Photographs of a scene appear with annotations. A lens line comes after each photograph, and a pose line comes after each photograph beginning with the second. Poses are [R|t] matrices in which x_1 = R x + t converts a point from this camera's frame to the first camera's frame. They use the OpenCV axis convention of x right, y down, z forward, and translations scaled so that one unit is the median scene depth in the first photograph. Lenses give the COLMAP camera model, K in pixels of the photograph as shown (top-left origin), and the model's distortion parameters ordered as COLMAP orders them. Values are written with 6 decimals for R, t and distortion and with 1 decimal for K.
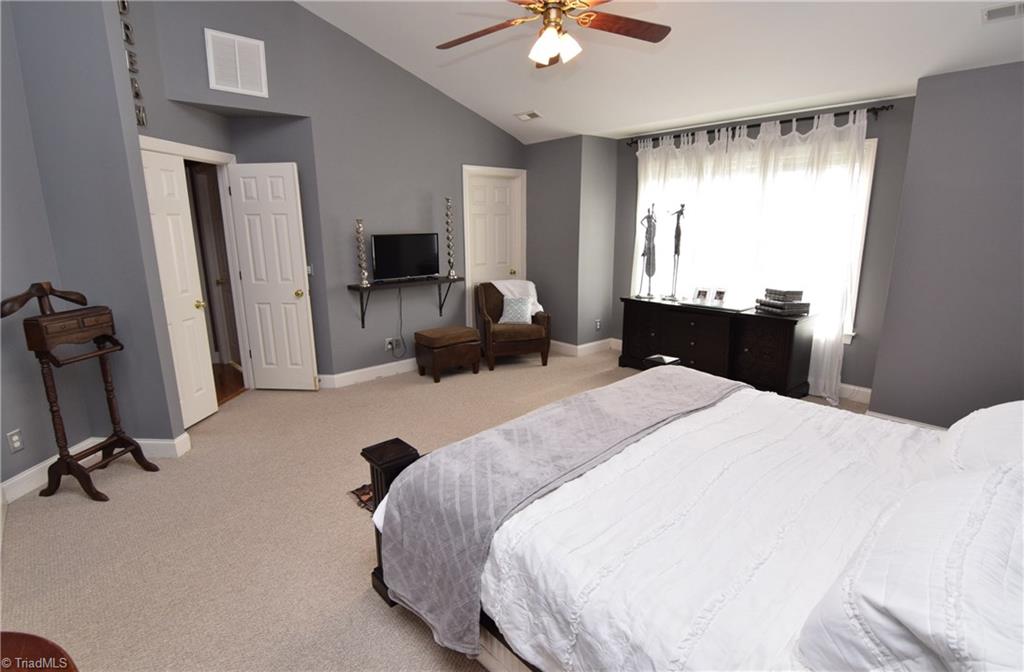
lens RADIAL K [[497.0, 0, 512.0], [0, 497.0, 336.0], [0, 0, 1]] dist [-0.022706, -0.000244]
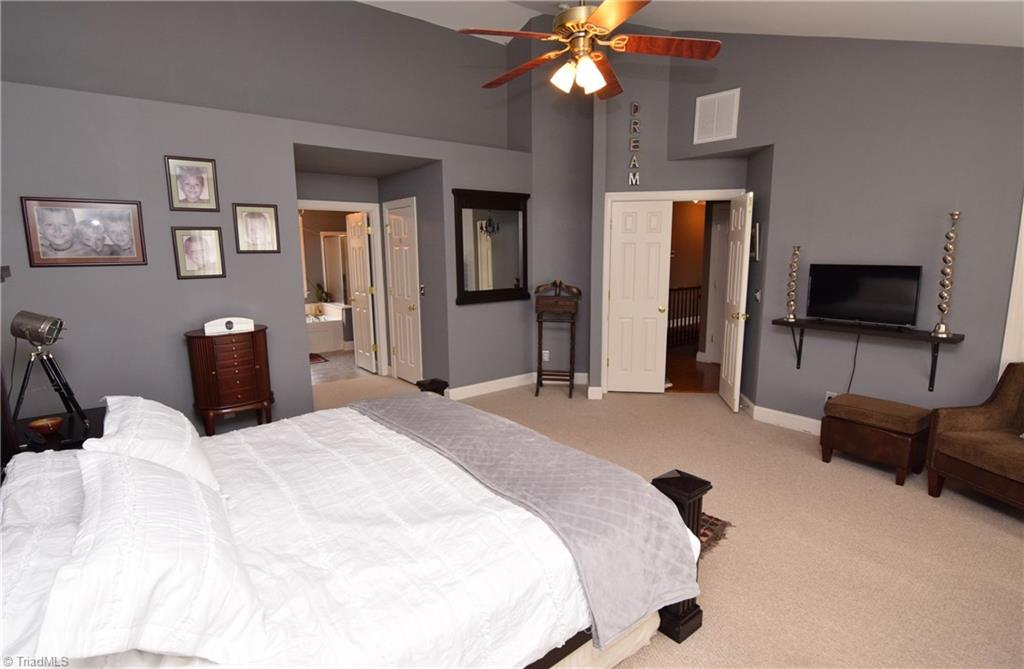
lens RADIAL K [[497.0, 0, 512.0], [0, 497.0, 334.5], [0, 0, 1]] dist [-0.022706, -0.000244]
pose [[-0.050298, 0.170235, -0.984119, 0.581292], [-0.210369, 0.961453, 0.177066, -0.125121], [0.976327, 0.215935, -0.012547, 0.516745]]
